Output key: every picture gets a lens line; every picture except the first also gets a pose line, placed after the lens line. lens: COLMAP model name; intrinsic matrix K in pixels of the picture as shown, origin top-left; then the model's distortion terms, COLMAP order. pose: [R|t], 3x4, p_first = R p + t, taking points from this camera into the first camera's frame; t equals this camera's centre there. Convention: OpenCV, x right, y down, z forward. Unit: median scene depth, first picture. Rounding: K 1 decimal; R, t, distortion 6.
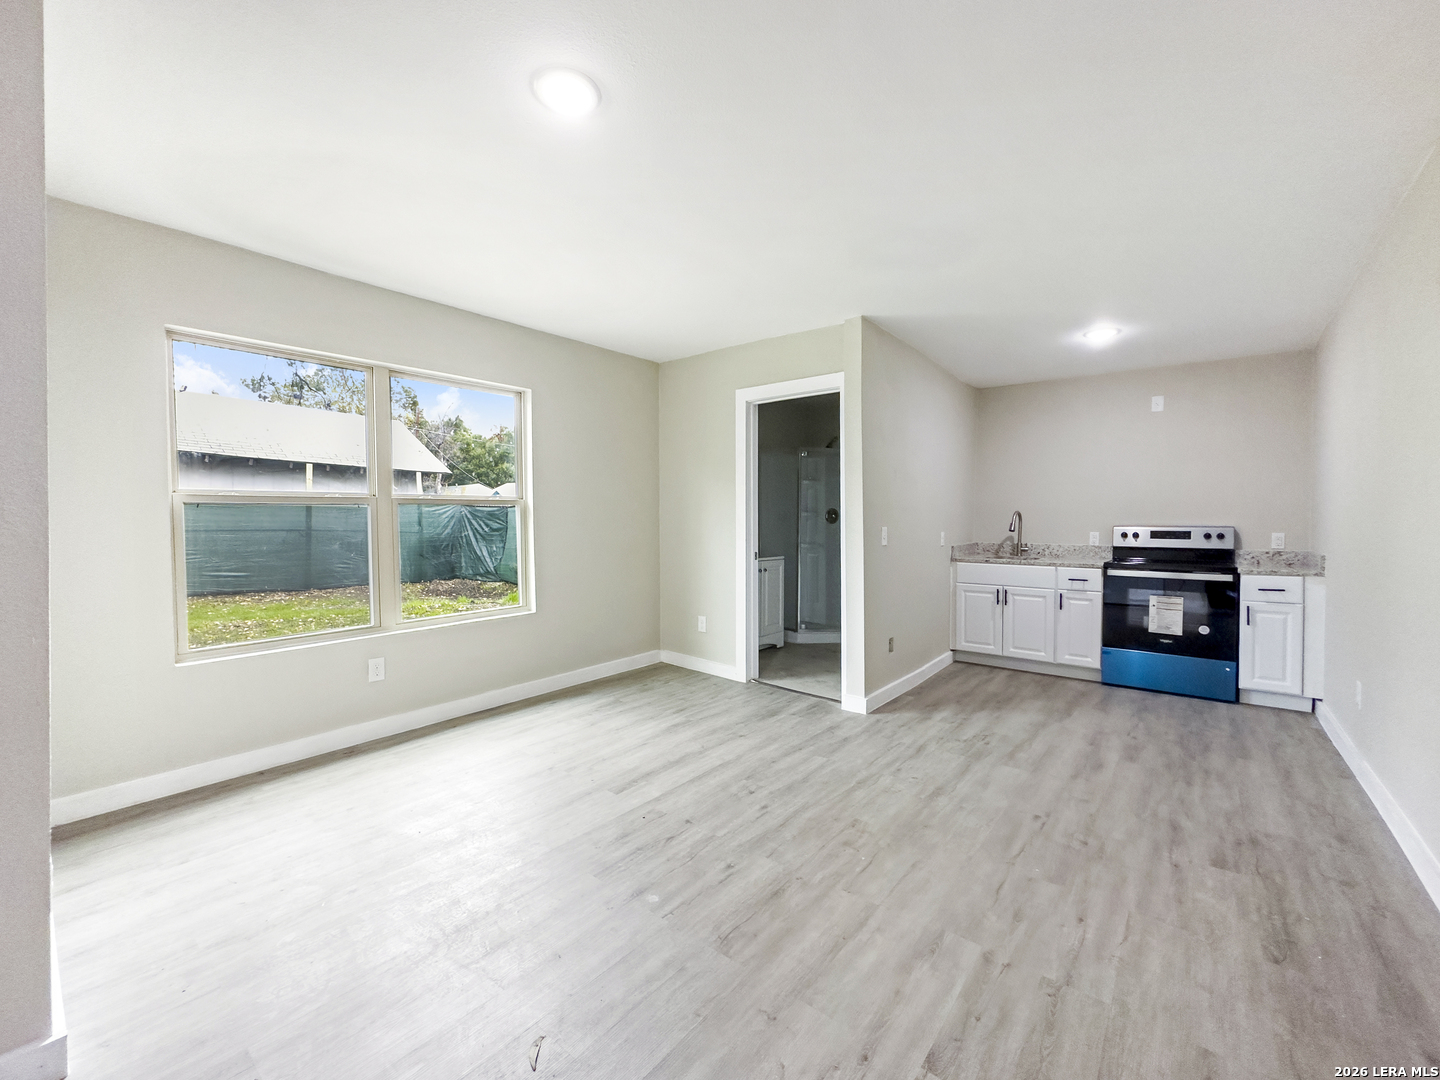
lens RADIAL K [[589.9, 0, 728.3], [0, 589.9, 536.5], [0, 0, 1]] dist [-0.001515, -0.000020]
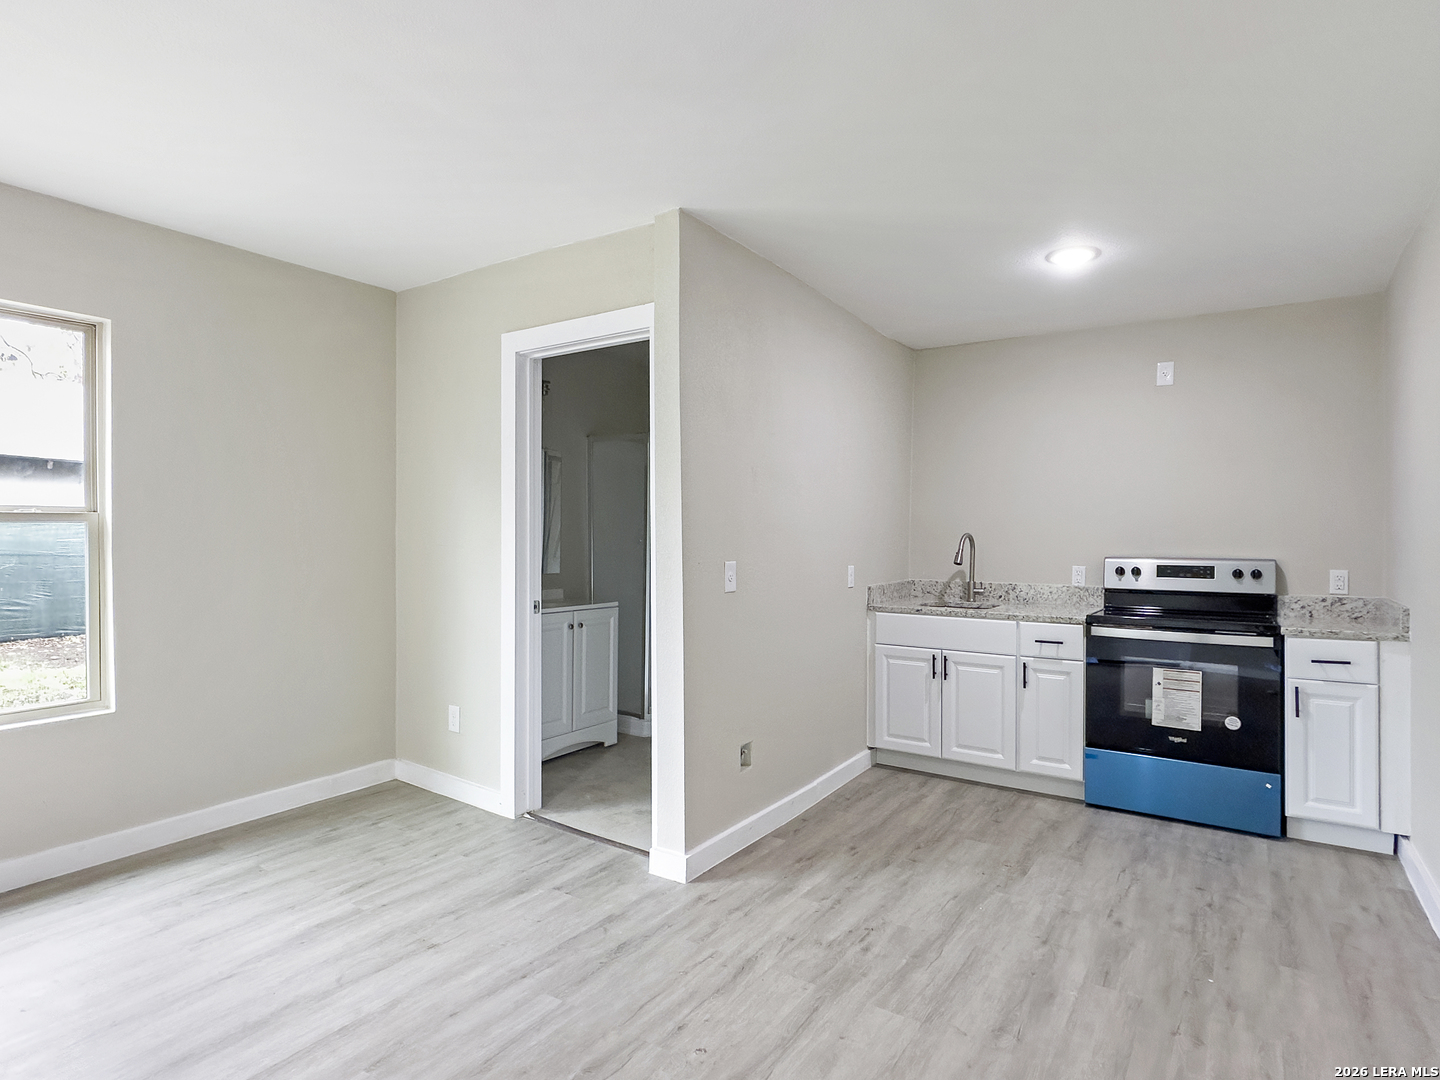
lens RADIAL K [[776.7, 0, 720.0], [0, 776.7, 540.0], [0, 0, 1]] dist [0.000129, -0.000061]
pose [[0.996744, 0.003640, 0.080548, 0.211456], [-0.001642, 0.999690, -0.024856, -0.020223], [-0.080613, 0.024643, 0.996441, 0.230304]]
